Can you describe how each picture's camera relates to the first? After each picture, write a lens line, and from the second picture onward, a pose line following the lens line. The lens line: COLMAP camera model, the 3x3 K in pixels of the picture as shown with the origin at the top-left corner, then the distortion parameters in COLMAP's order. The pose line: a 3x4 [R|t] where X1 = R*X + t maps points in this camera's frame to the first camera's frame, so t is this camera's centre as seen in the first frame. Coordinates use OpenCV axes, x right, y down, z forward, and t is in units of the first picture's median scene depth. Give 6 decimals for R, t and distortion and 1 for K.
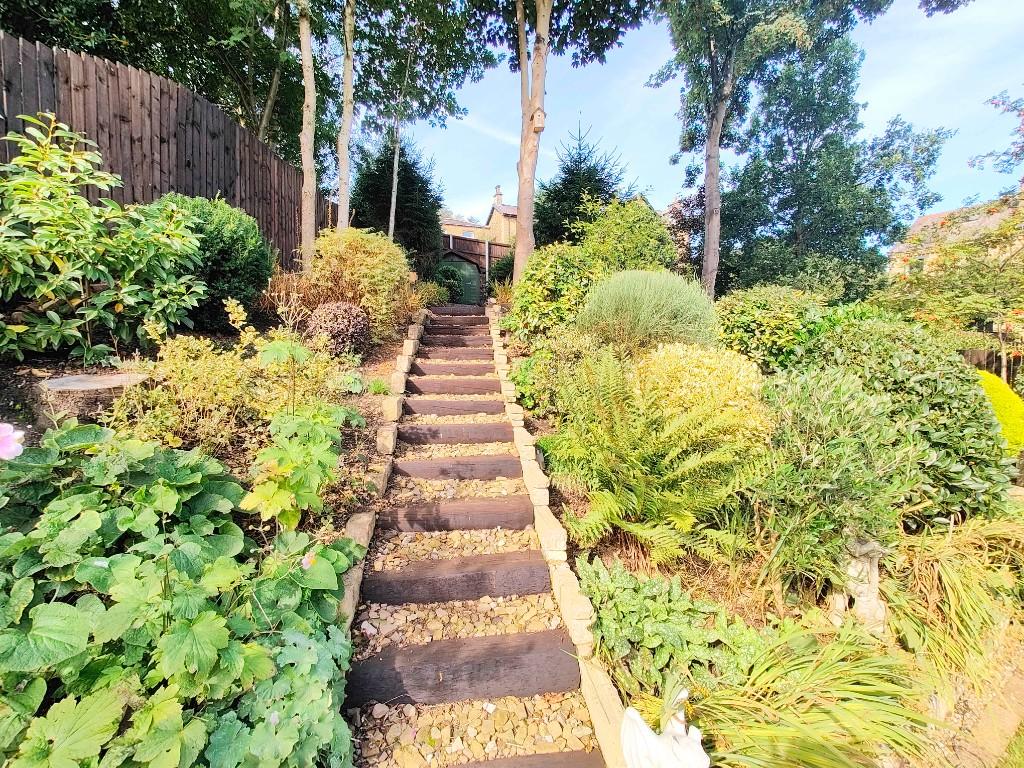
lens RADIAL K [[447.2, 0, 511.1], [0, 447.2, 379.0], [0, 0, 1]] dist [0.000621, -0.000002]
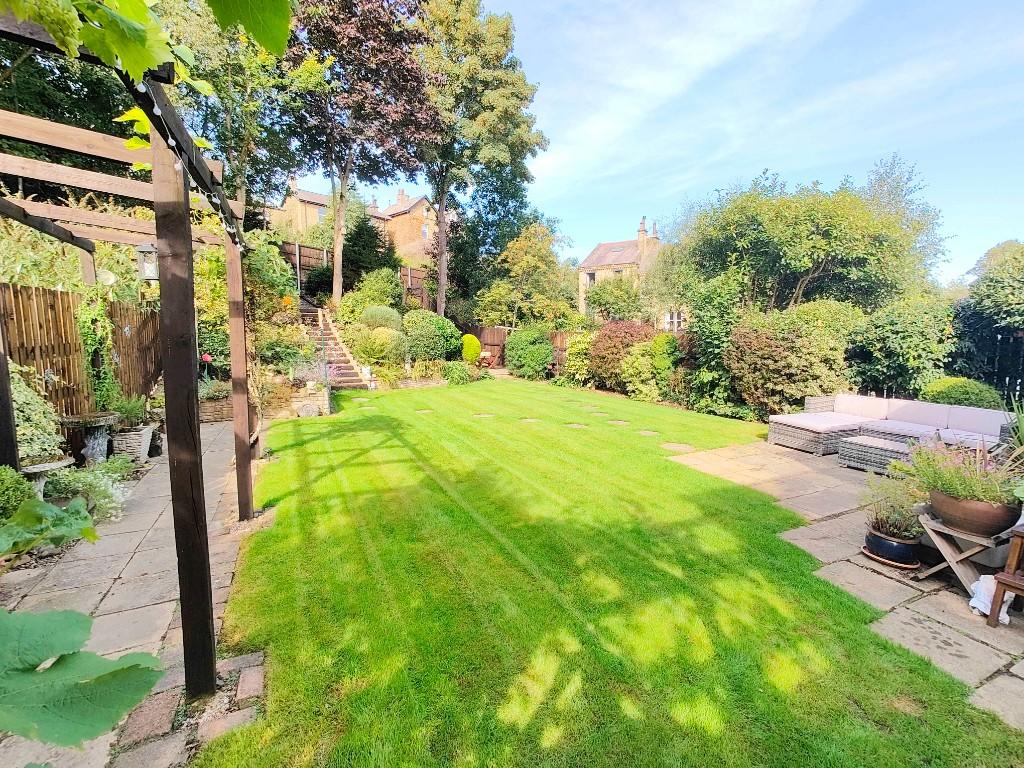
lens RADIAL K [[447.2, 0, 511.1], [0, 447.2, 379.0], [0, 0, 1]] dist [0.000621, -0.000002]
pose [[0.908343, -0.036711, 0.416611, -0.228397], [0.015894, 0.998451, 0.053327, 0.147965], [-0.417923, -0.041817, 0.907520, -2.446317]]
